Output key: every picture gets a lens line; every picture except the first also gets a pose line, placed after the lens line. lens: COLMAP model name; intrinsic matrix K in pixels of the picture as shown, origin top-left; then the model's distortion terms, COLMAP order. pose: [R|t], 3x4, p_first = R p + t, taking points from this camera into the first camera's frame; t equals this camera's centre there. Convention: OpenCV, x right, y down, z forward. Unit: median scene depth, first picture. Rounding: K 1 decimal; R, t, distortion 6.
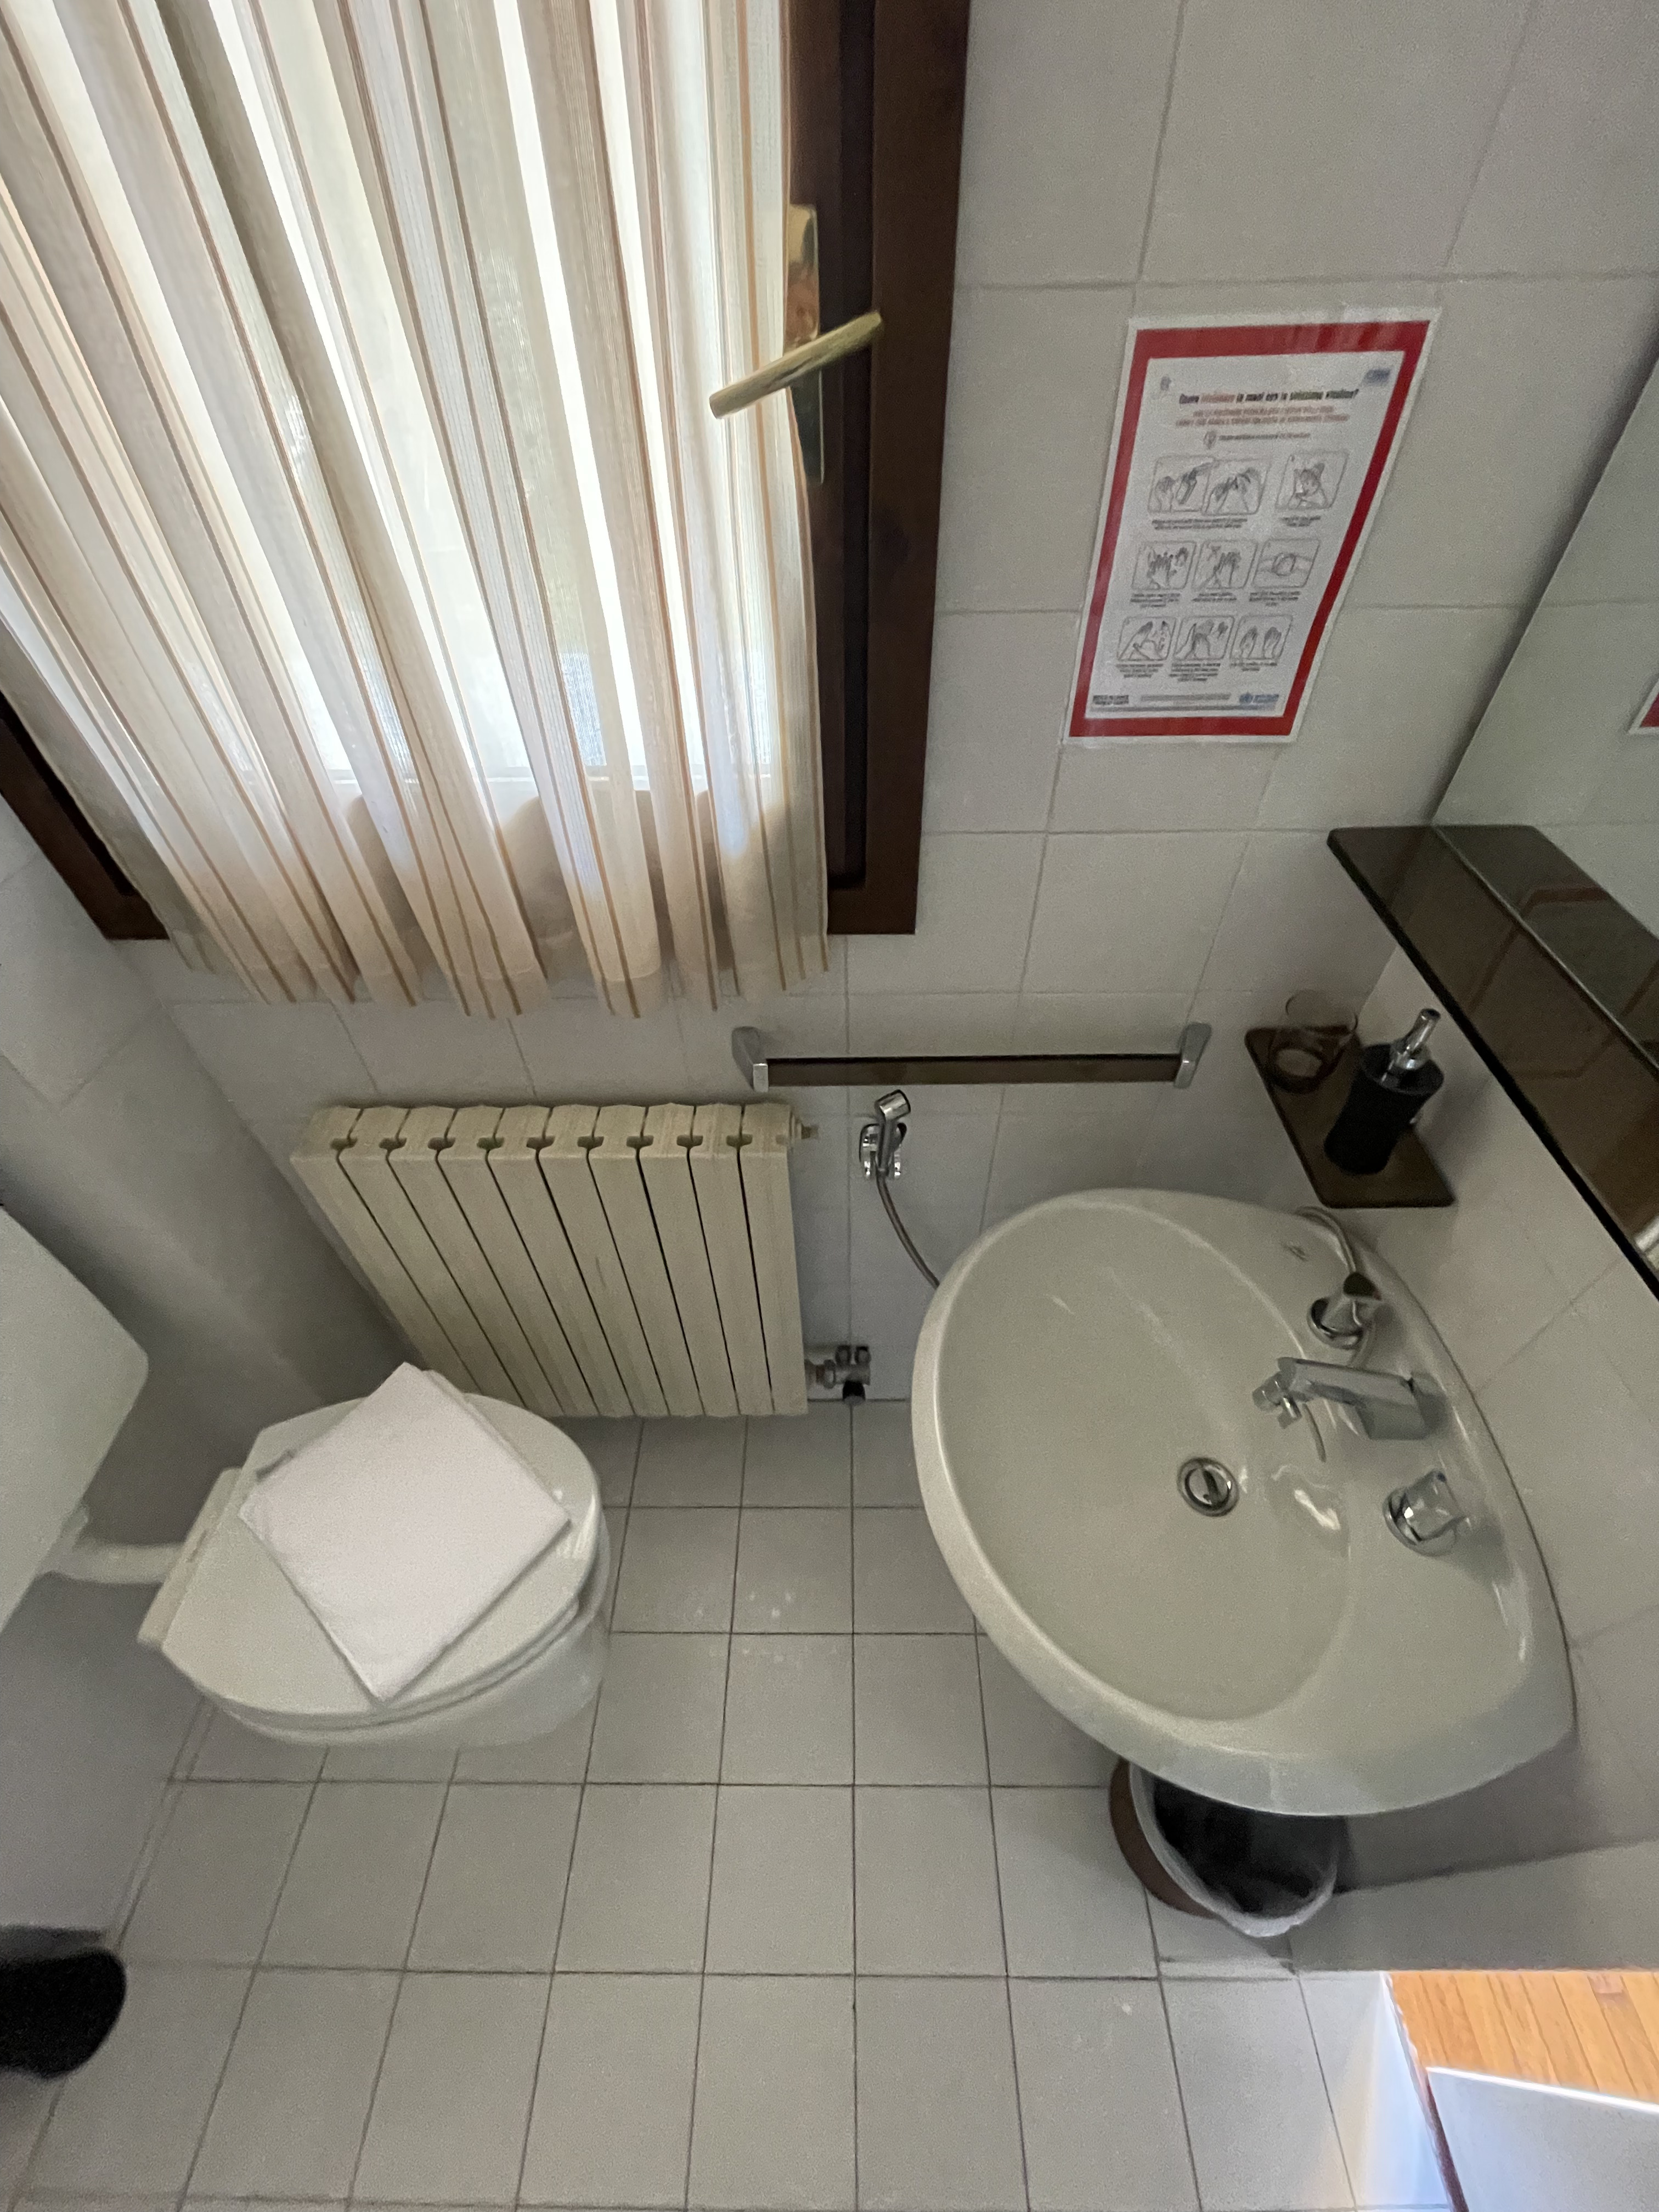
lens RADIAL K [[894.0, 0, 852.5], [0, 894.0, 1114.0], [0, 0, 1]] dist [0.001623, 0.000064]
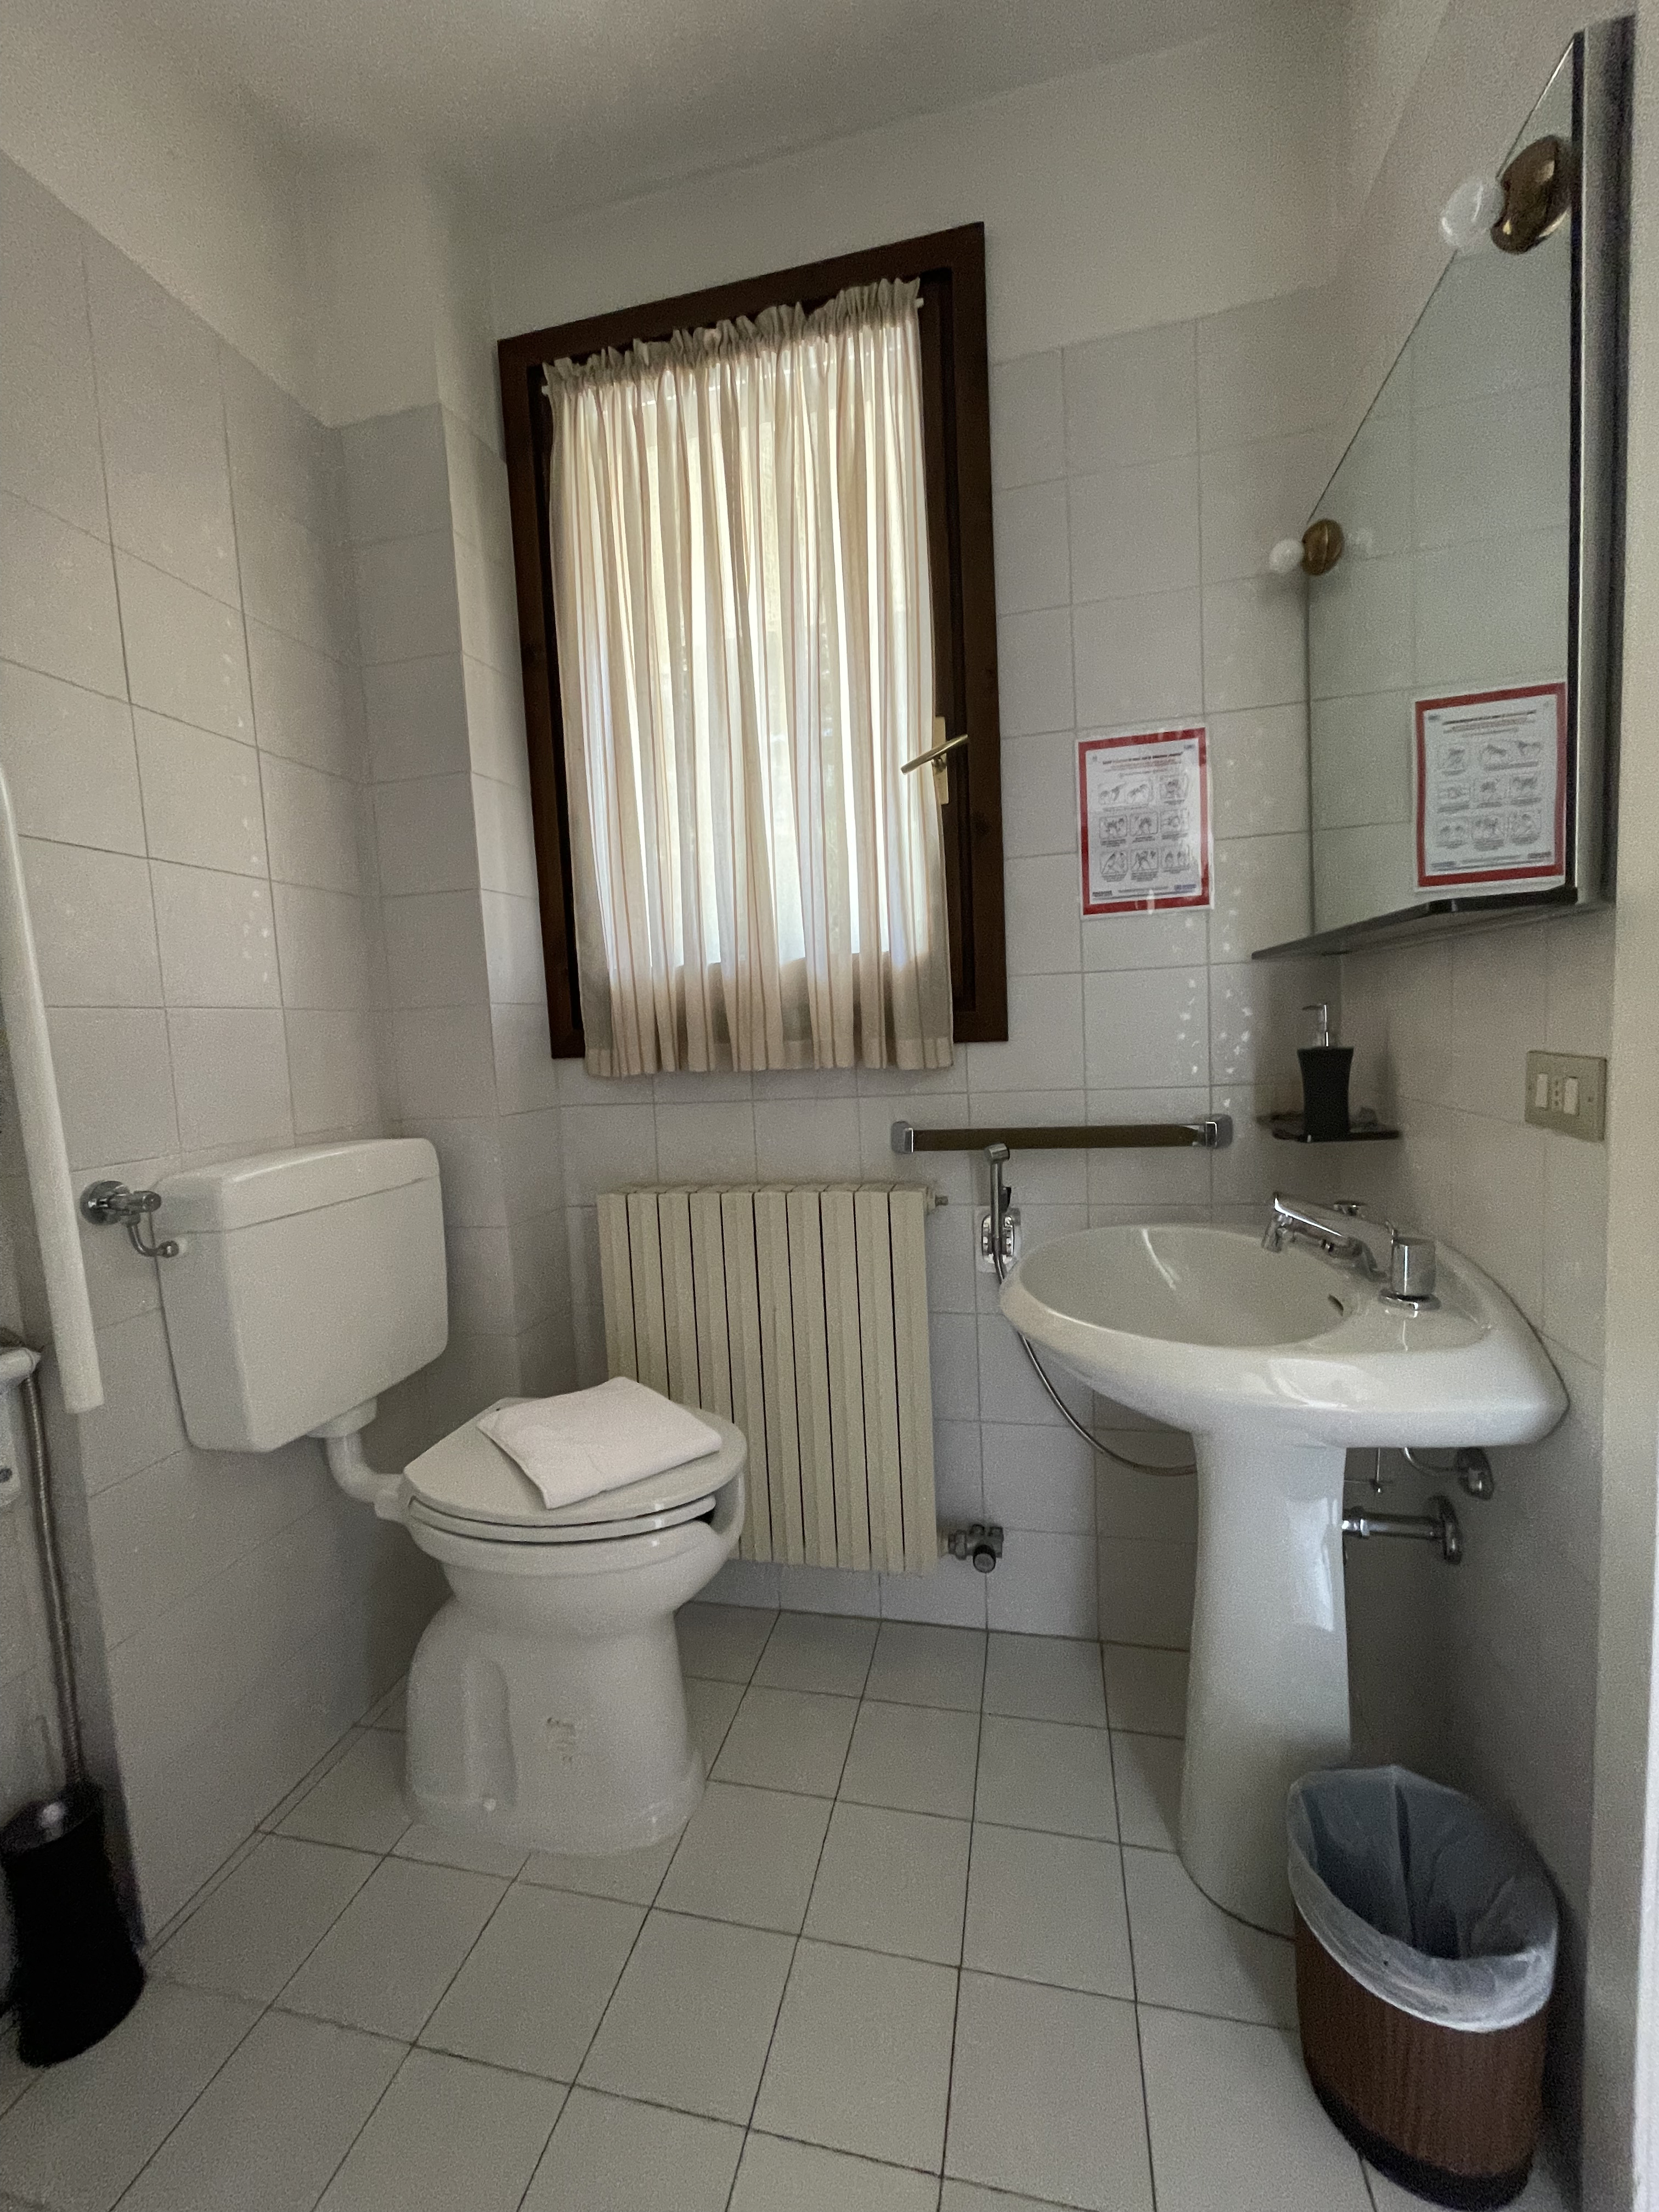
lens RADIAL K [[894.0, 0, 825.2], [0, 894.0, 1127.6], [0, 0, 1]] dist [0.001623, 0.000064]
pose [[0.970018, -0.019928, -0.242213, 0.168302], [-0.140174, 0.768277, -0.624581, 1.198034], [0.198534, 0.639807, 0.742450, -0.214185]]
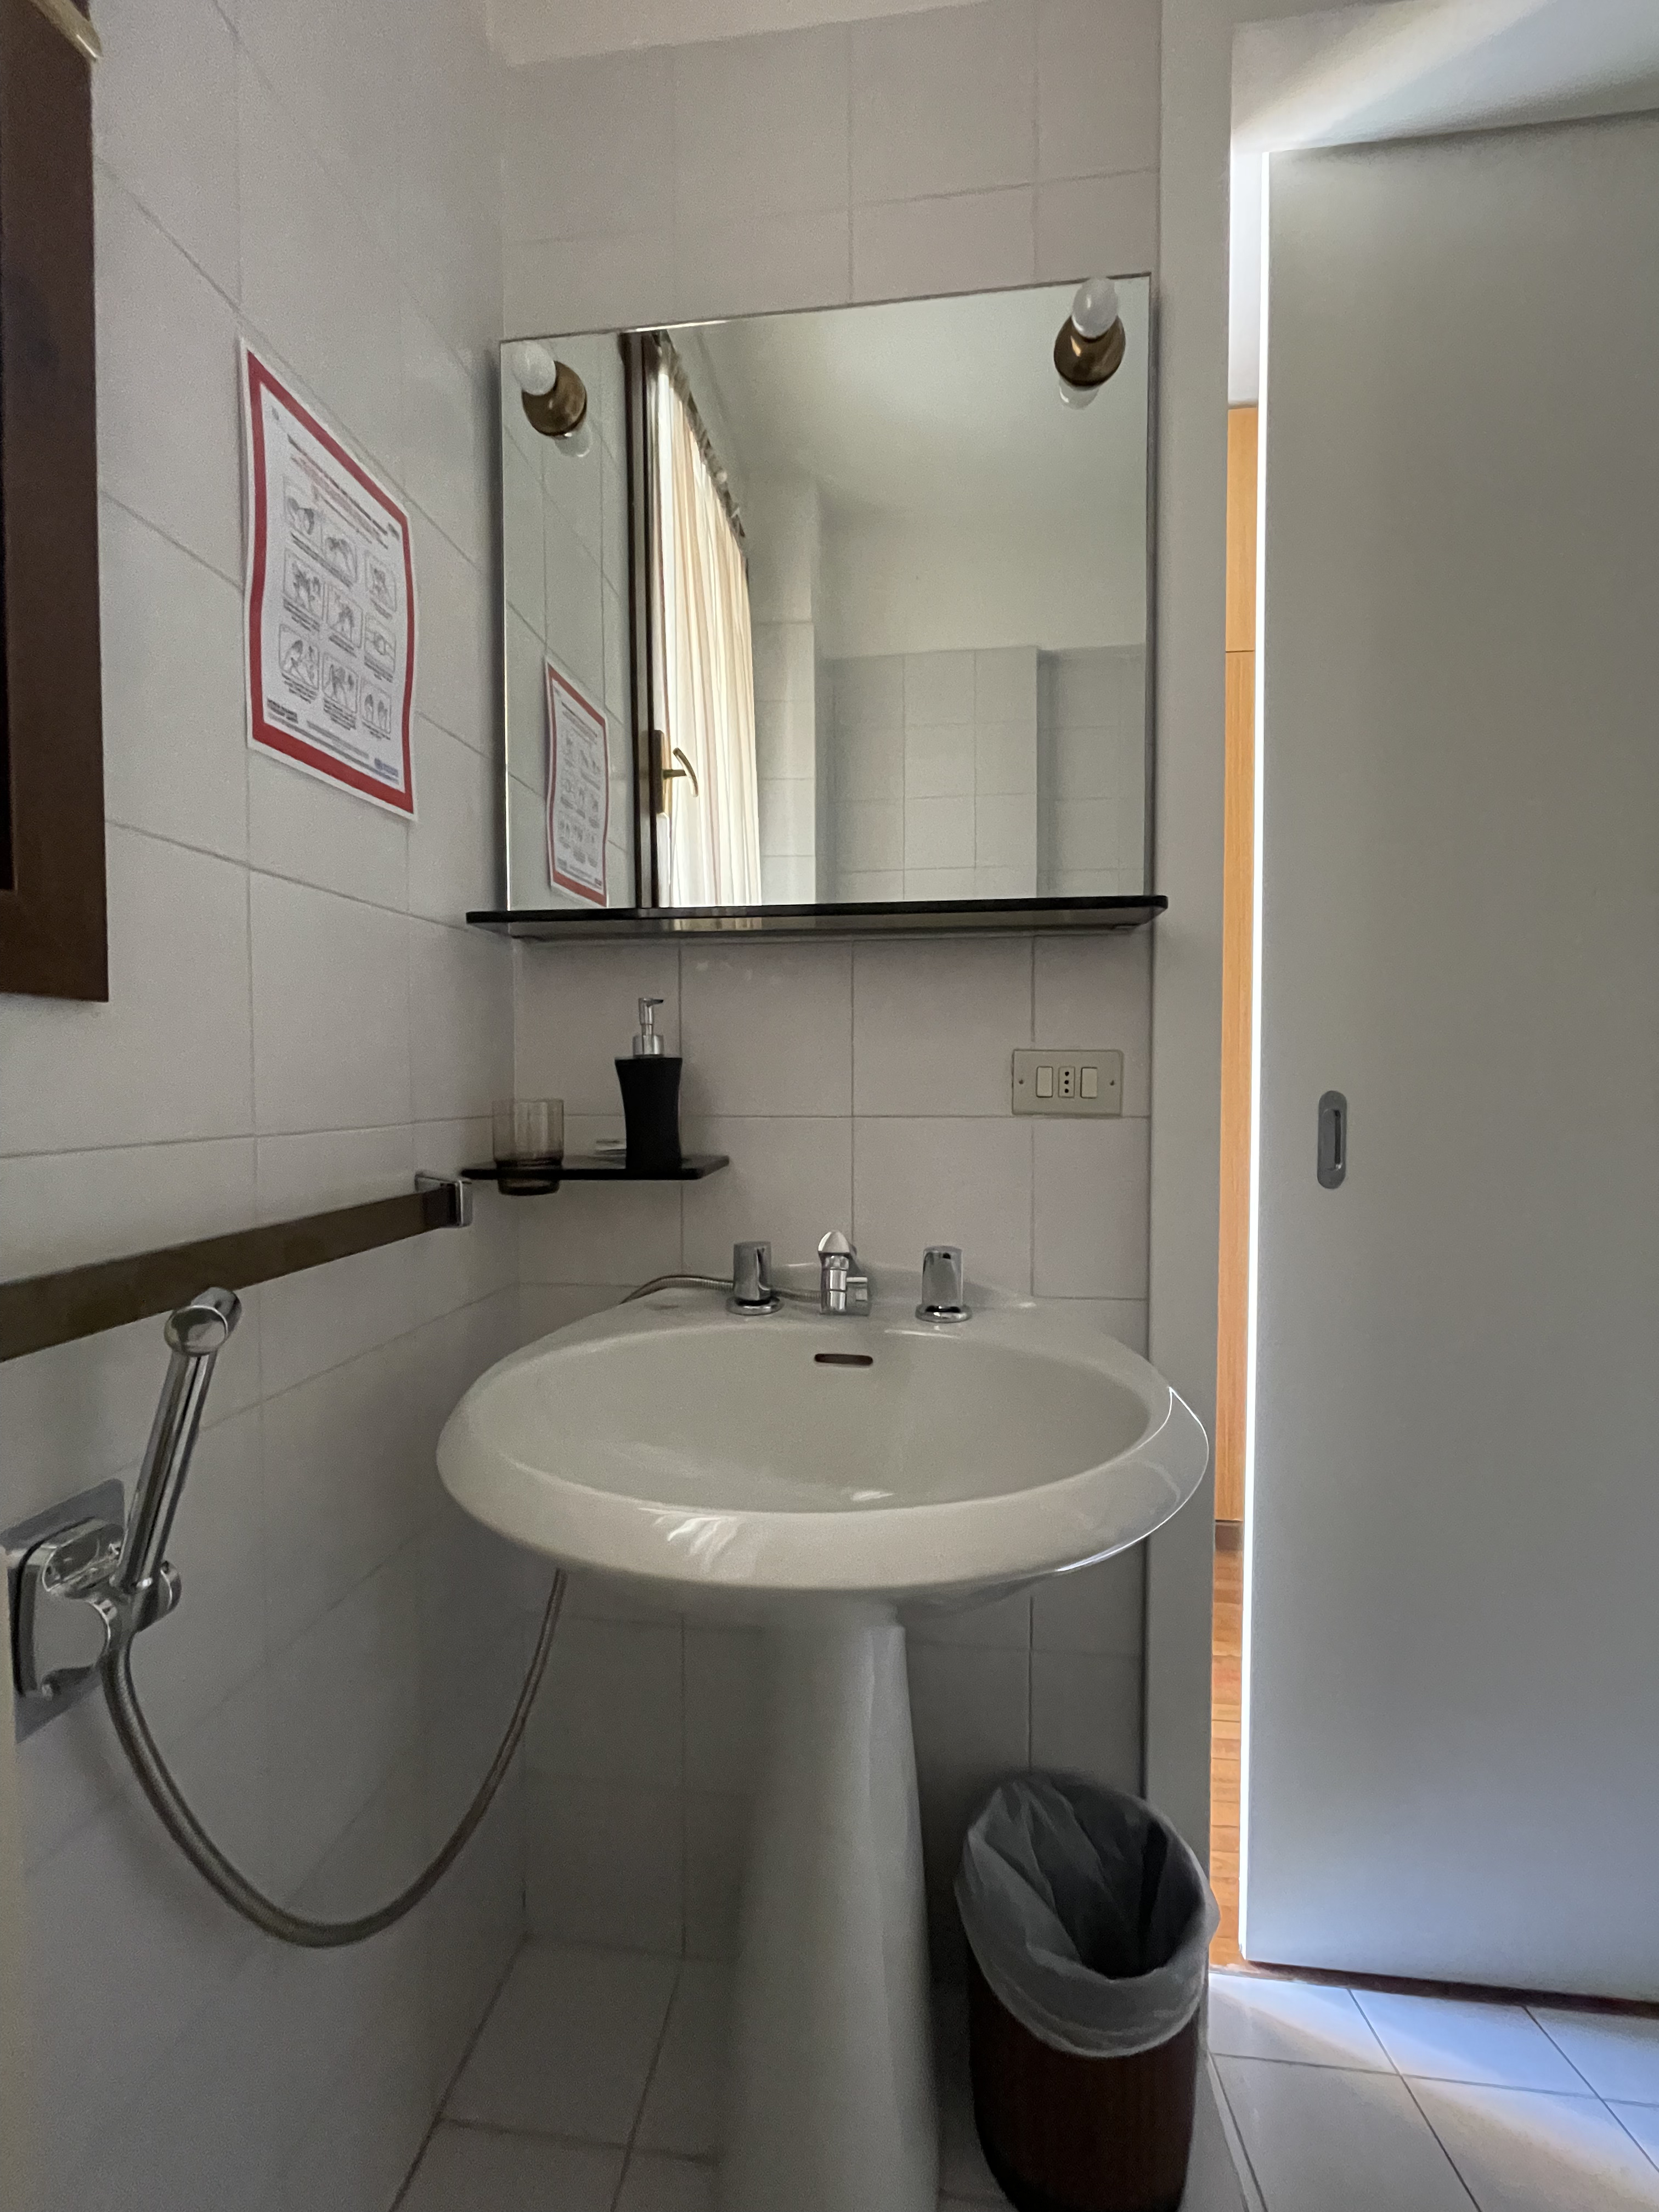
lens RADIAL K [[894.0, 0, 837.0], [0, 894.0, 1110.6], [0, 0, 1]] dist [0.001623, 0.000064]
pose [[0.132363, -0.035887, 0.990551, -0.537531], [0.715451, 0.695105, -0.070419, 0.271965], [-0.686010, 0.718012, 0.117682, 0.805476]]
